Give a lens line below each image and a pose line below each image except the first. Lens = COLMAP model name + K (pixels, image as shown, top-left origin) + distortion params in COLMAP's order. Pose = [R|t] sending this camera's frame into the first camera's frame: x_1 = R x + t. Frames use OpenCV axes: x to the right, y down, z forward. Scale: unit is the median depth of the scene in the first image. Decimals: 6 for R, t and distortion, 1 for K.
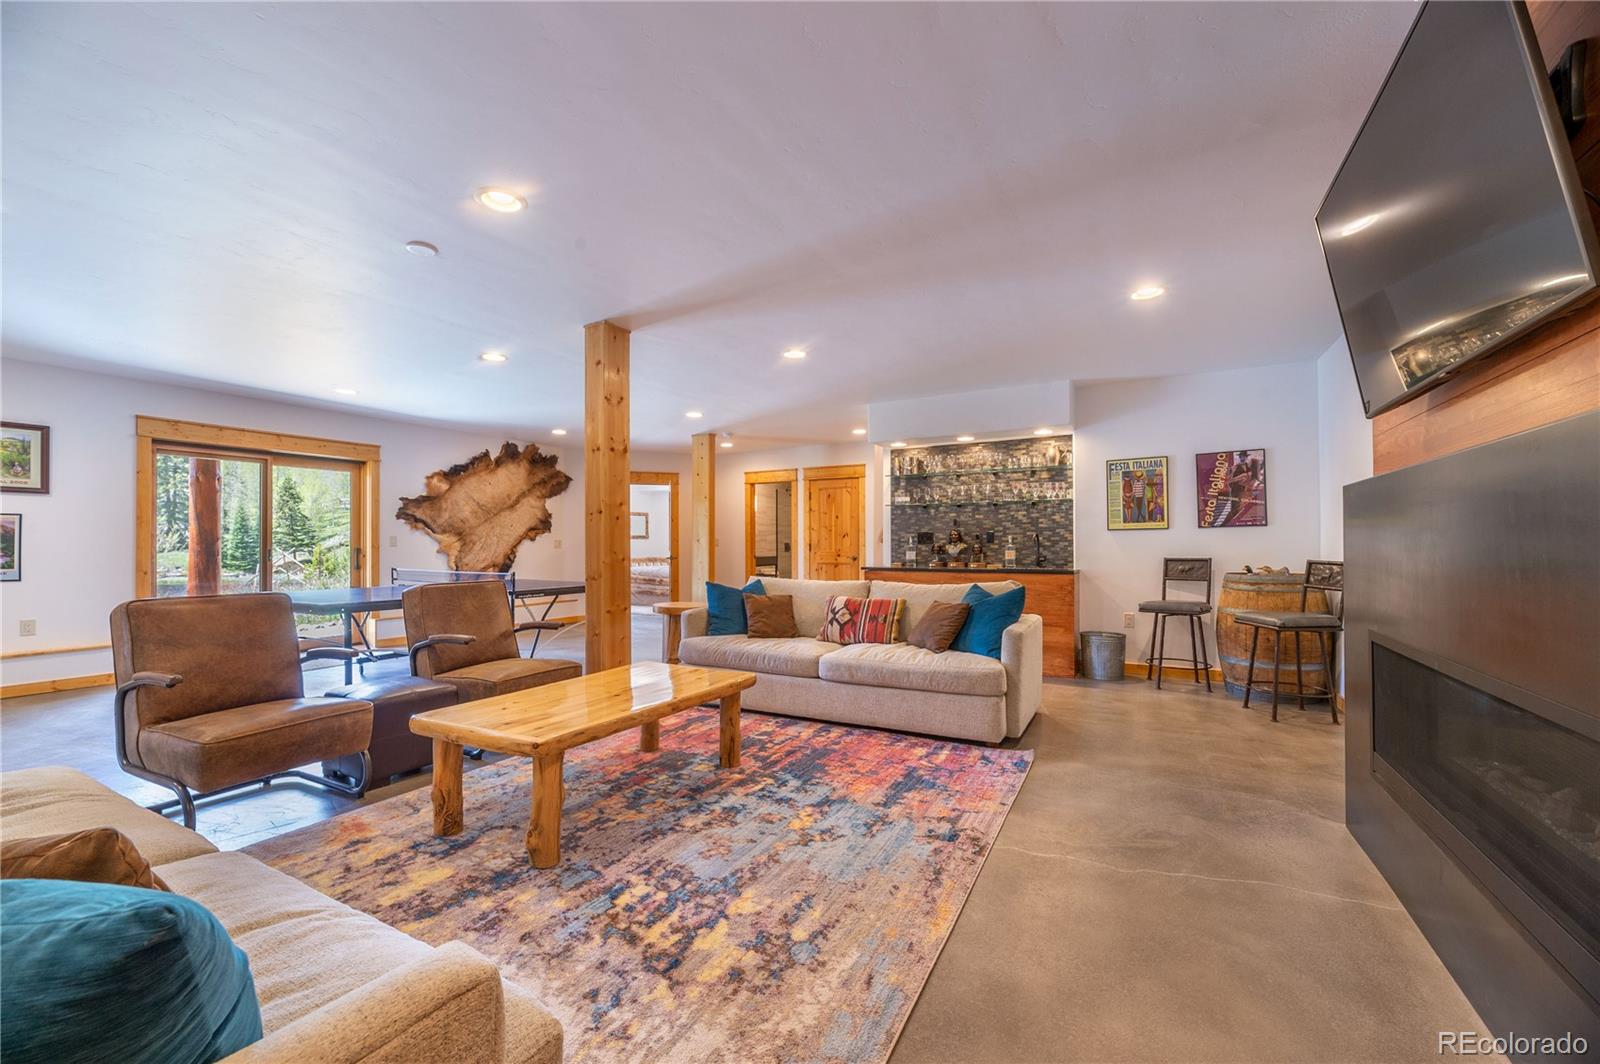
lens RADIAL K [[641.3, 0, 796.0], [0, 641.3, 542.3], [0, 0, 1]] dist [-0.000234, -0.000249]
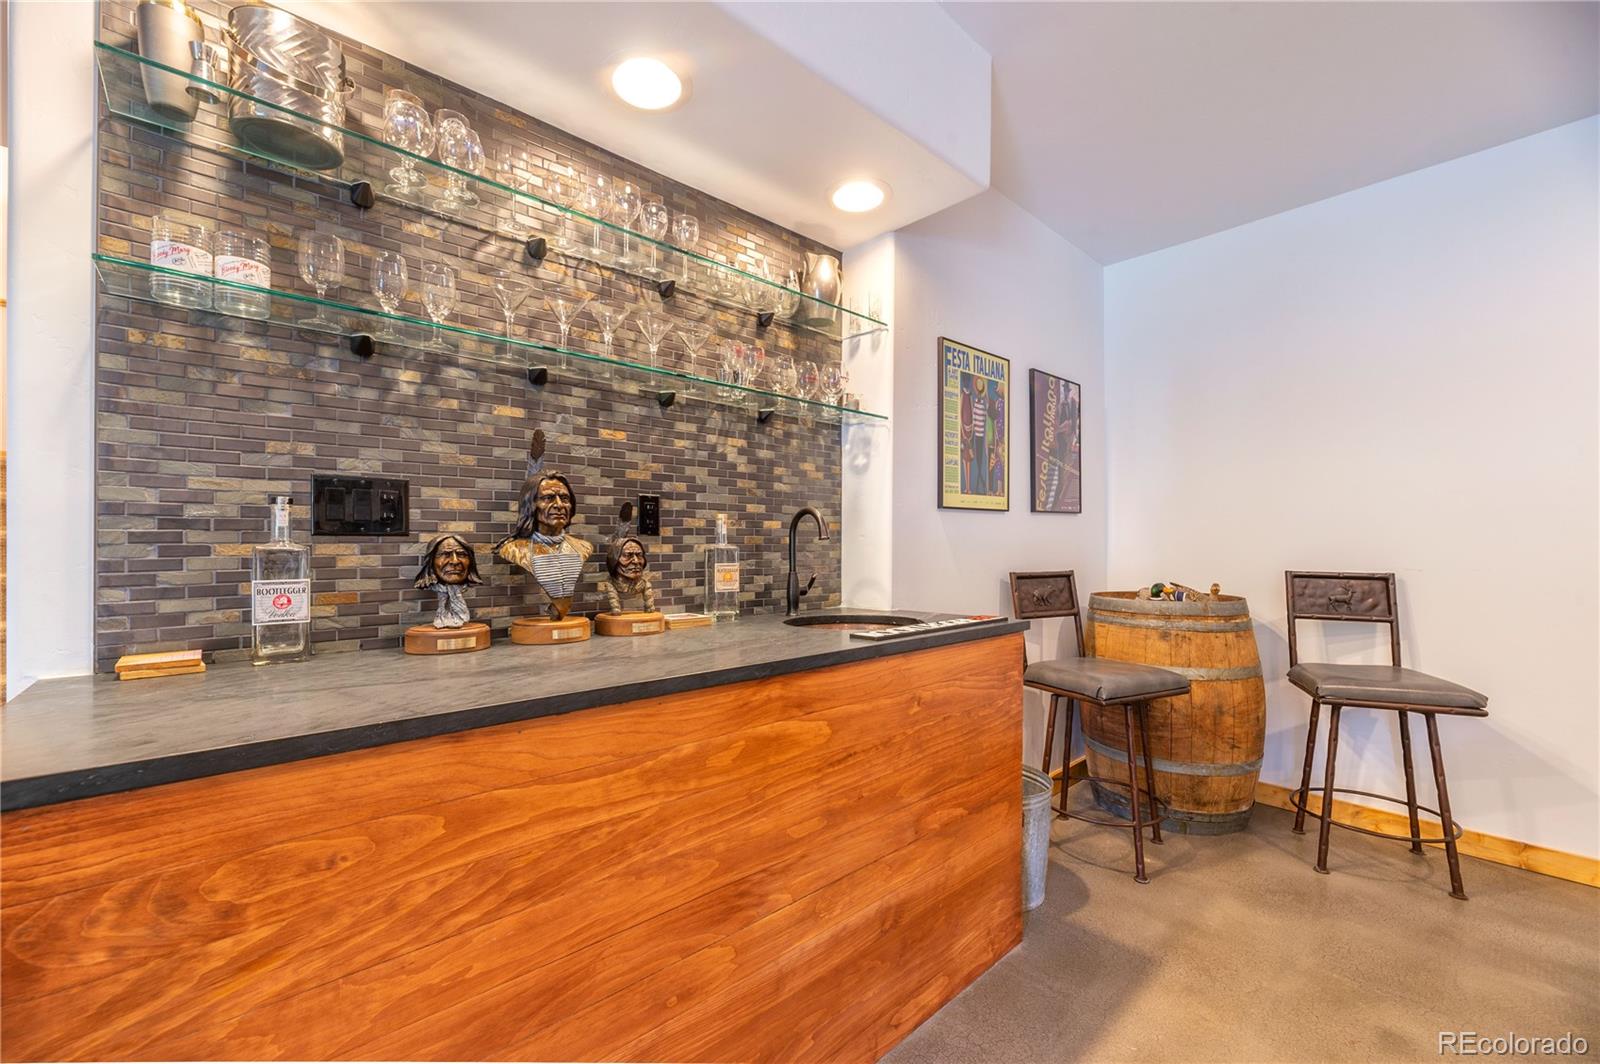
lens RADIAL K [[641.3, 0, 796.0], [0, 641.3, 542.3], [0, 0, 1]] dist [-0.000234, -0.000249]
pose [[0.328114, 0.006418, 0.944616, 0.095550], [-0.003634, 0.999978, -0.005532, 0.007394], [-0.944631, -0.001618, 0.328130, 1.283476]]
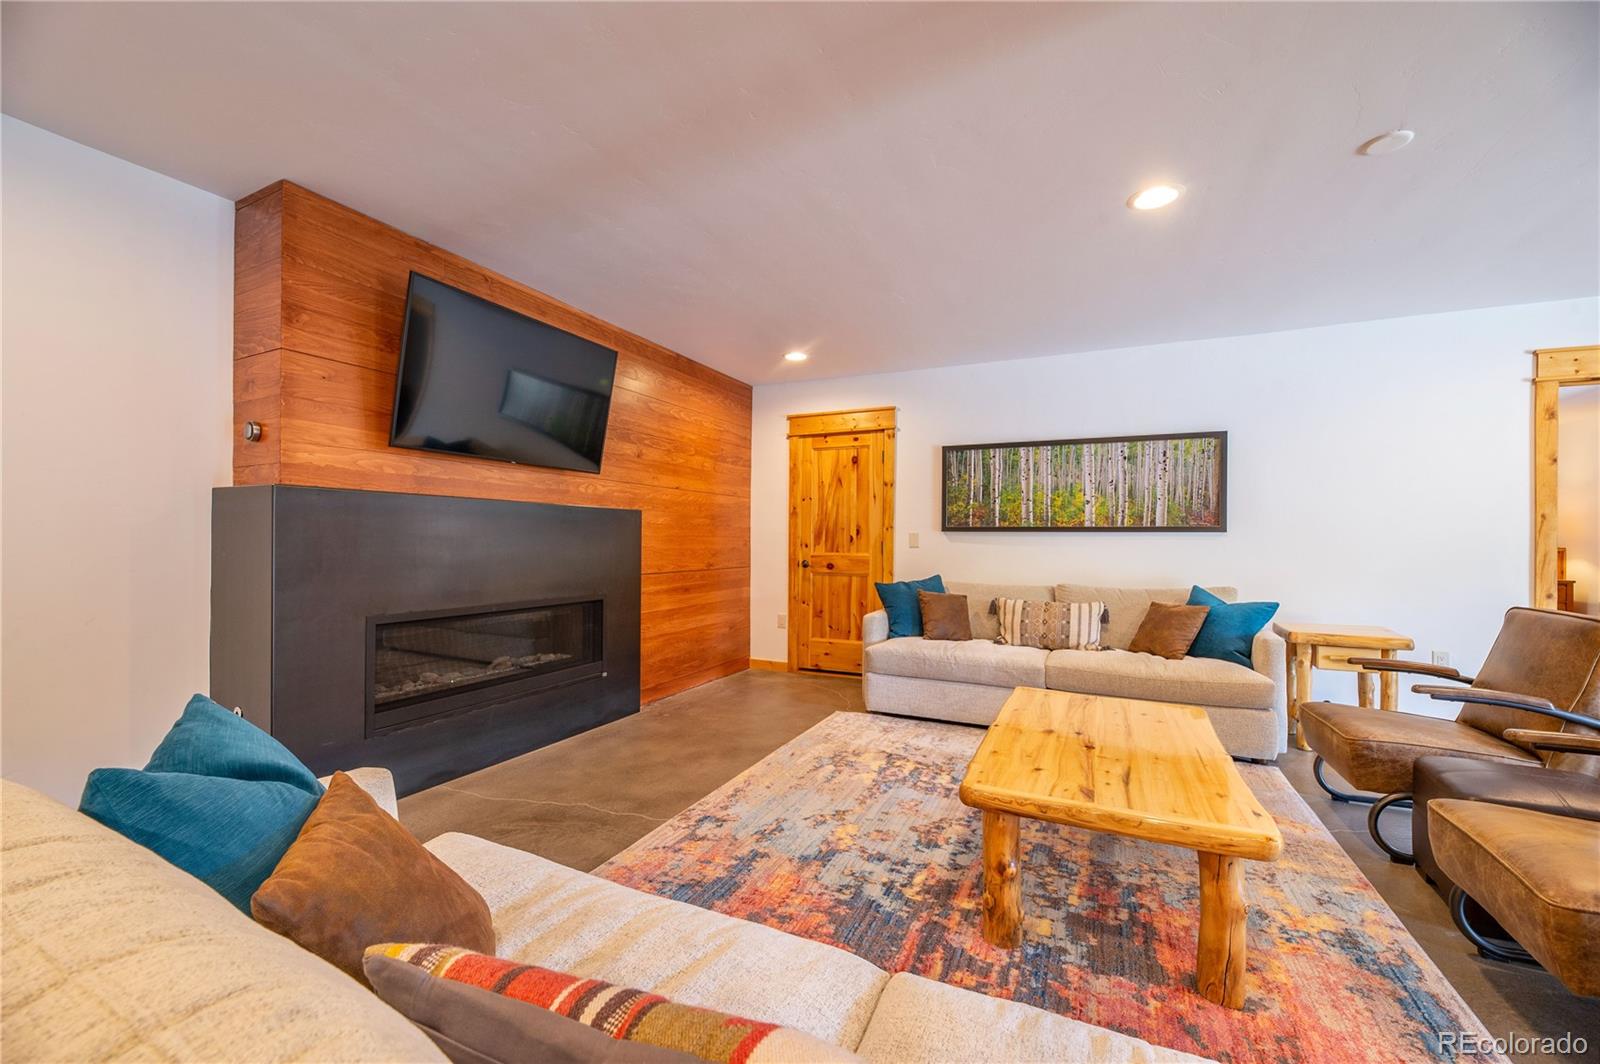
lens RADIAL K [[641.3, 0, 796.0], [0, 641.3, 542.3], [0, 0, 1]] dist [-0.000234, -0.000249]
pose [[-0.998365, -0.004534, -0.056974, 0.132052], [-0.004476, 0.999989, -0.001142, -0.004321], [0.056978, -0.000885, -0.998375, 1.809190]]
